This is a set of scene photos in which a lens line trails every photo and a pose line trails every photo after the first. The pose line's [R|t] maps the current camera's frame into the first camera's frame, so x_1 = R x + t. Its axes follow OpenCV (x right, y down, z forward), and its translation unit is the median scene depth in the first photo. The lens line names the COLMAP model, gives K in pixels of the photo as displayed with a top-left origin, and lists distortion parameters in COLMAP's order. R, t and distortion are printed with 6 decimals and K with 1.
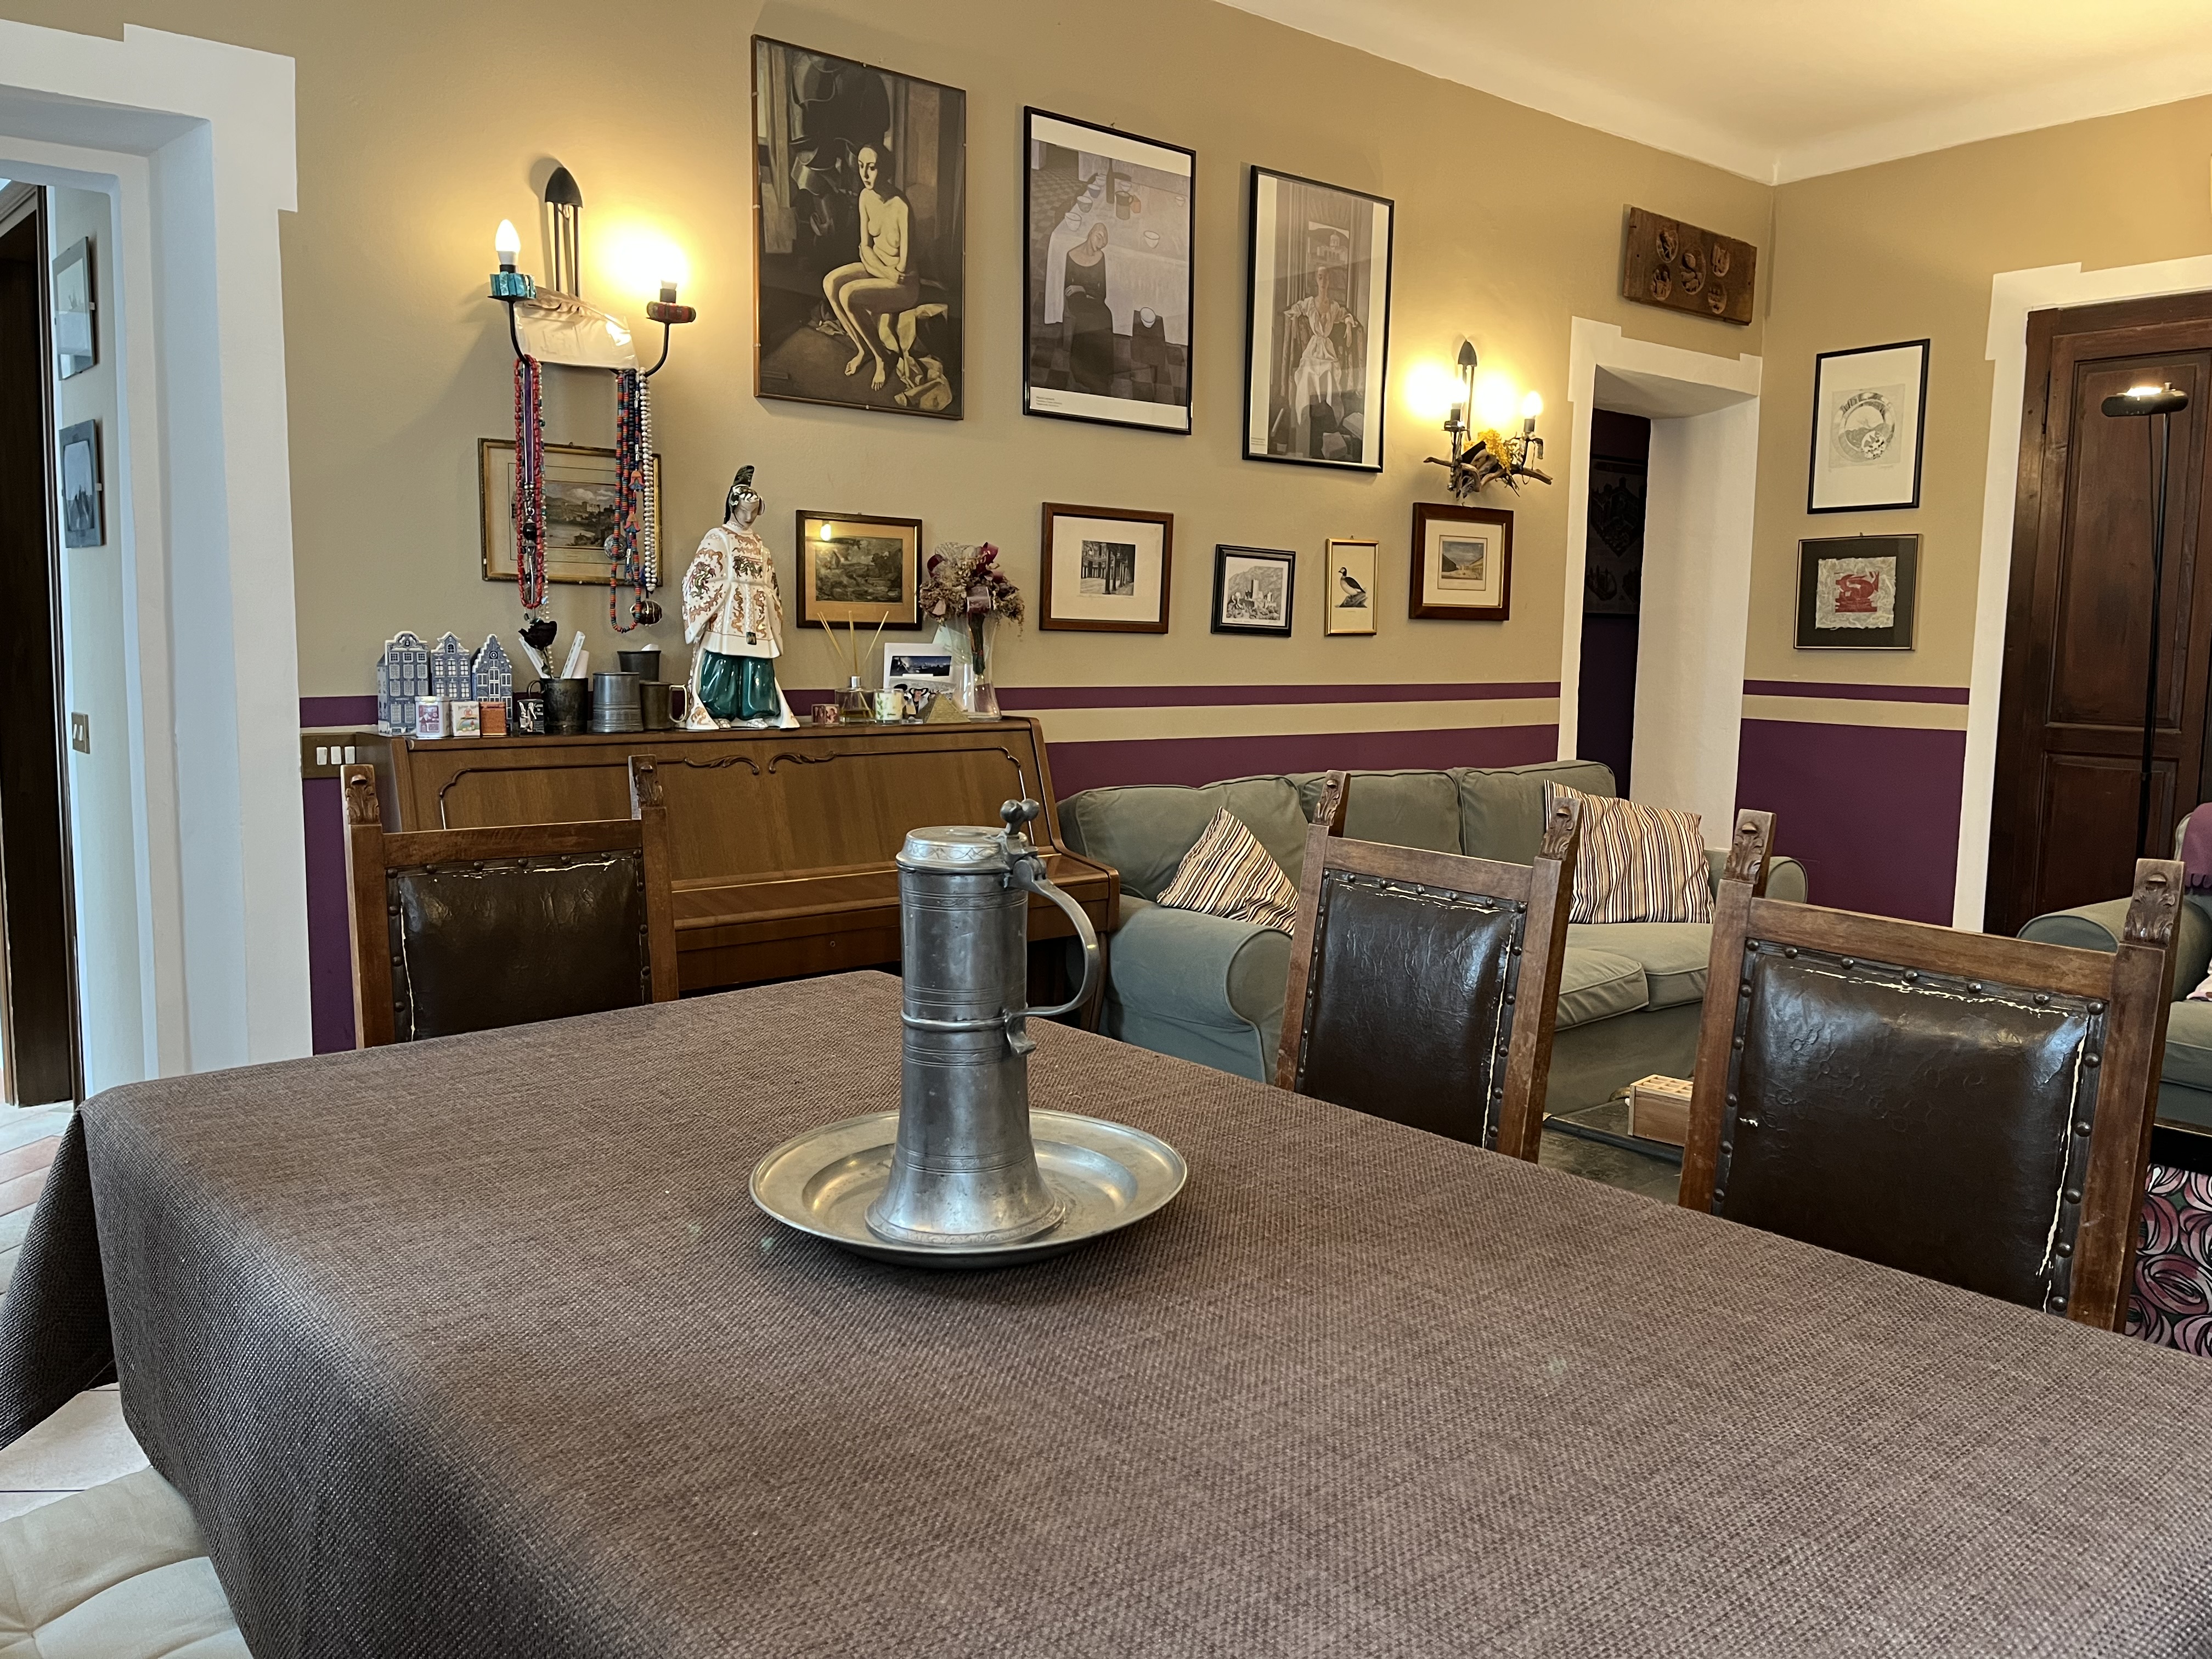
lens RADIAL K [[1644.7, 0, 1106.0], [0, 1644.7, 829.5], [0, 0, 1]] dist [0.105601, -0.163164]
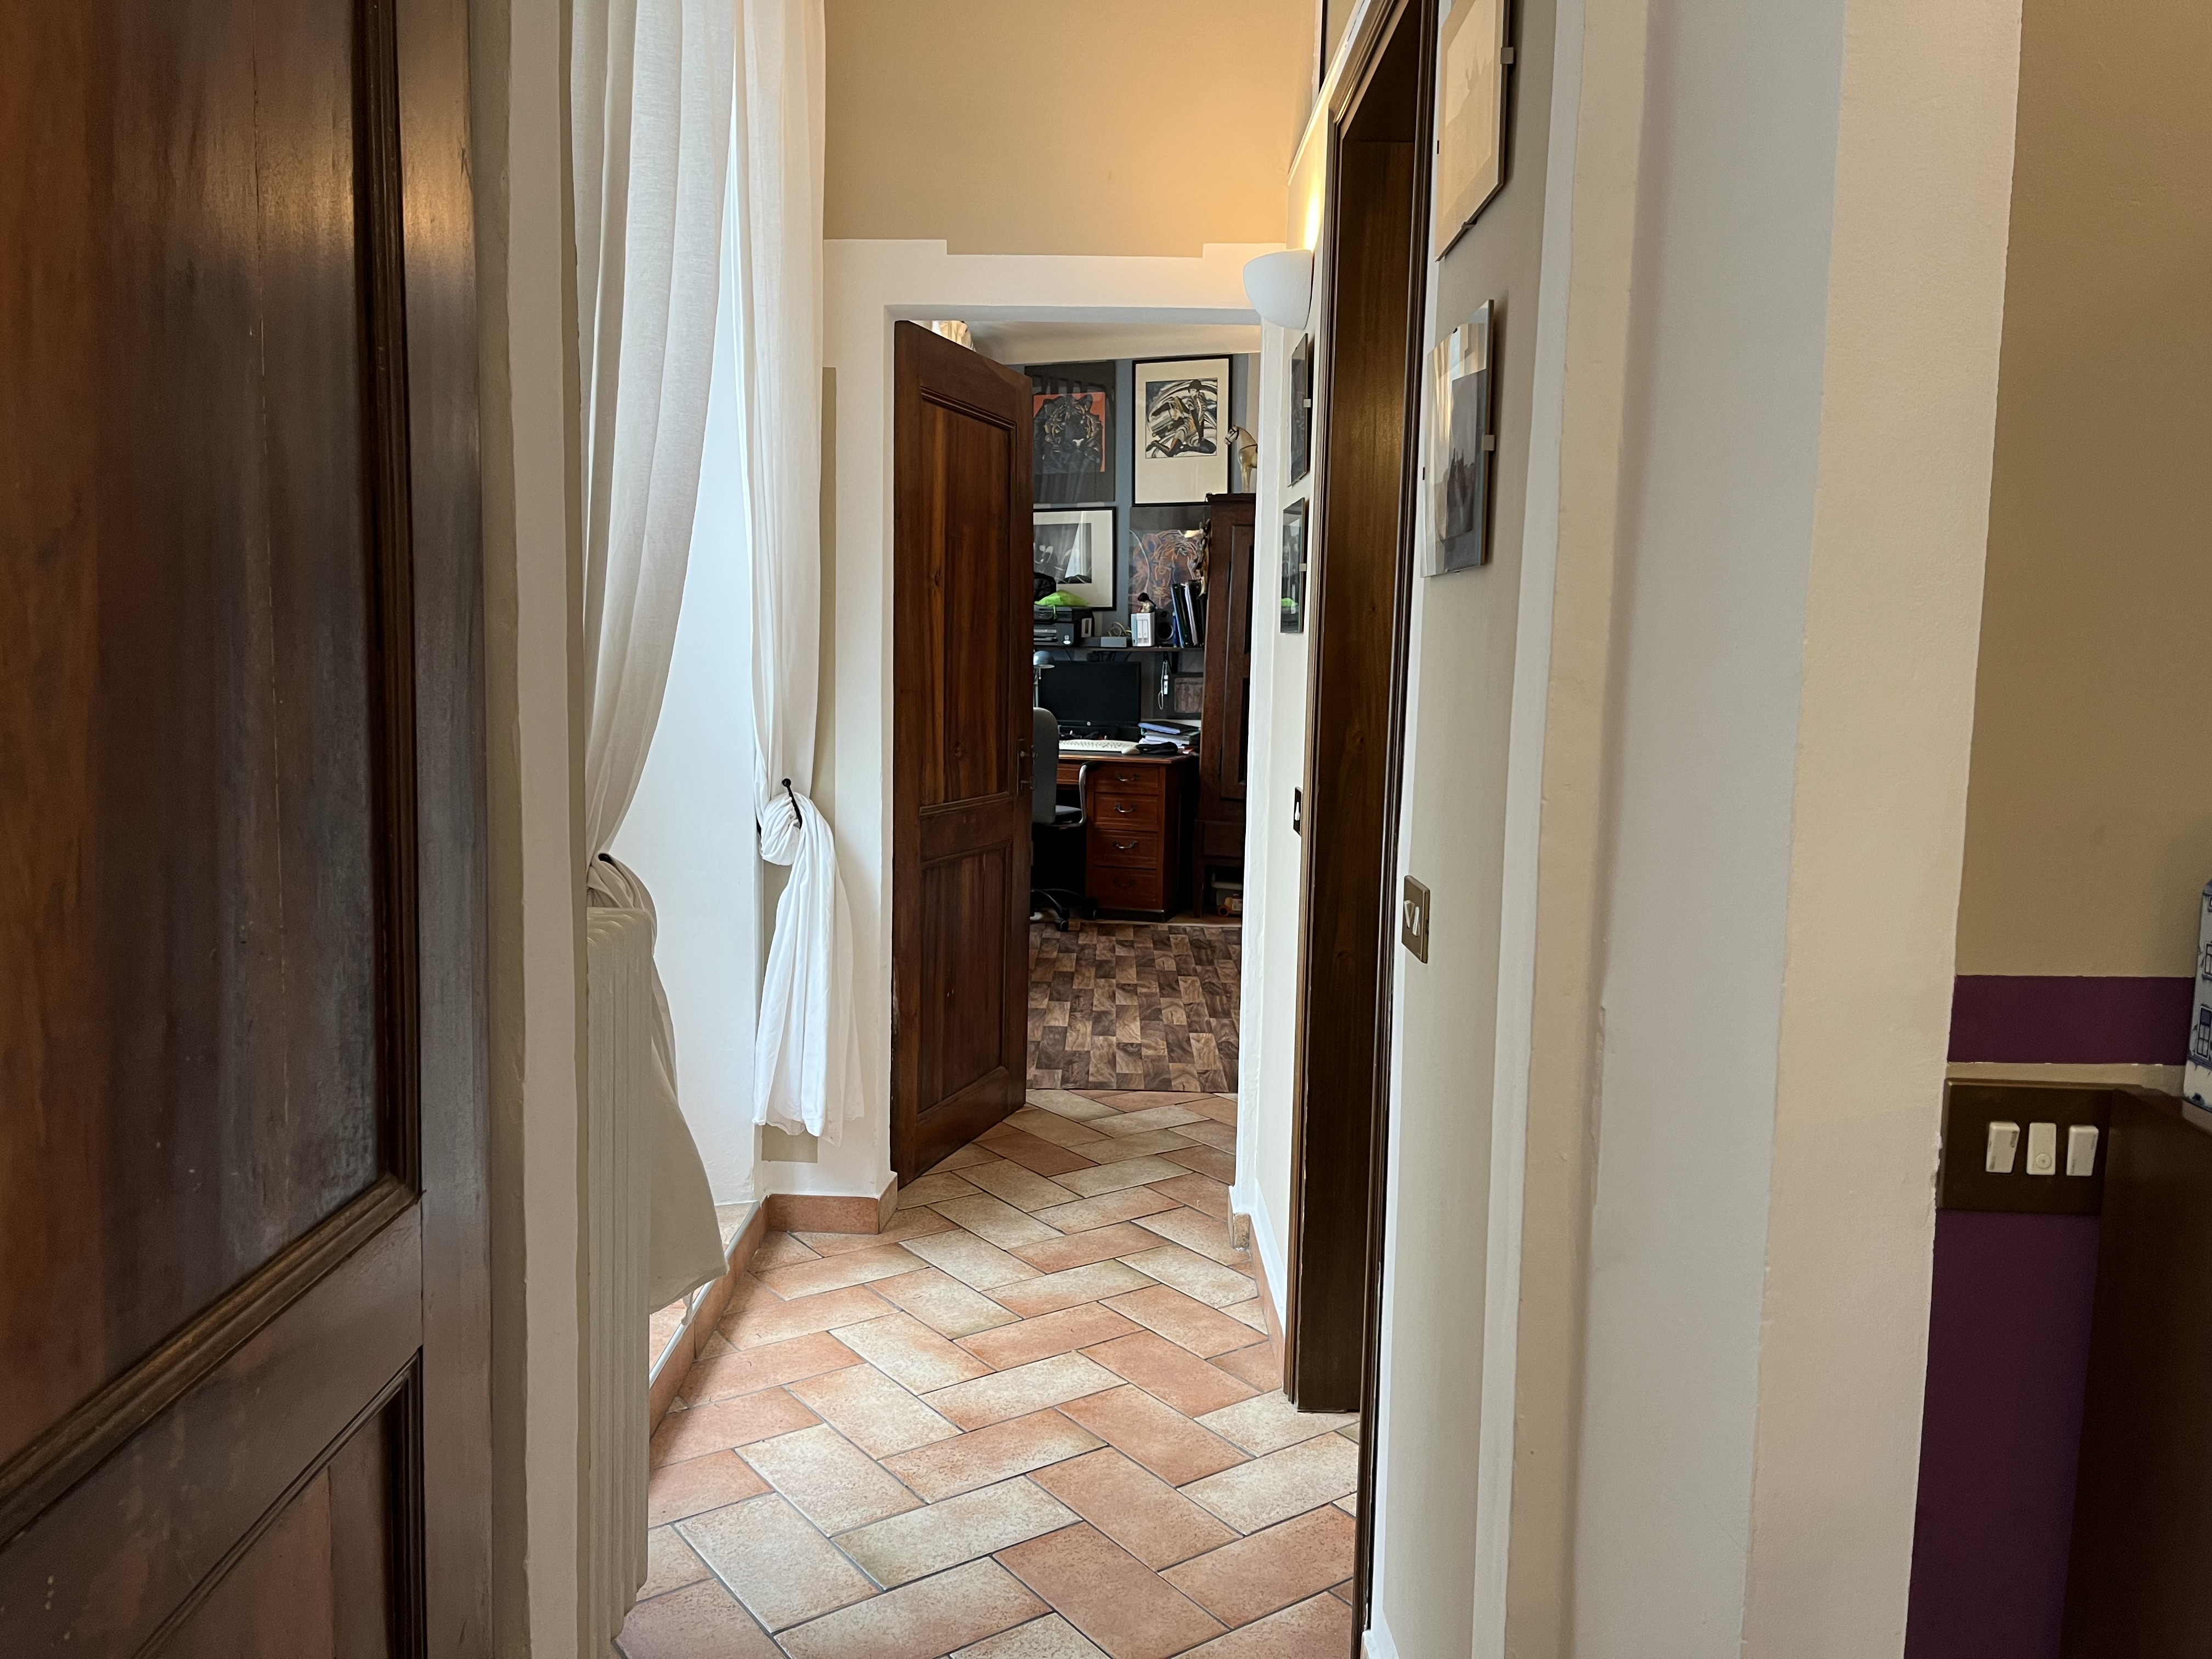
lens RADIAL K [[1644.7, 0, 1106.0], [0, 1644.7, 829.5], [0, 0, 1]] dist [0.105601, -0.163164]
pose [[0.729153, 0.072912, -0.680456, -0.372745], [-0.083685, 0.996346, 0.017087, -0.098774], [0.679215, 0.044485, 0.732590, 0.618125]]
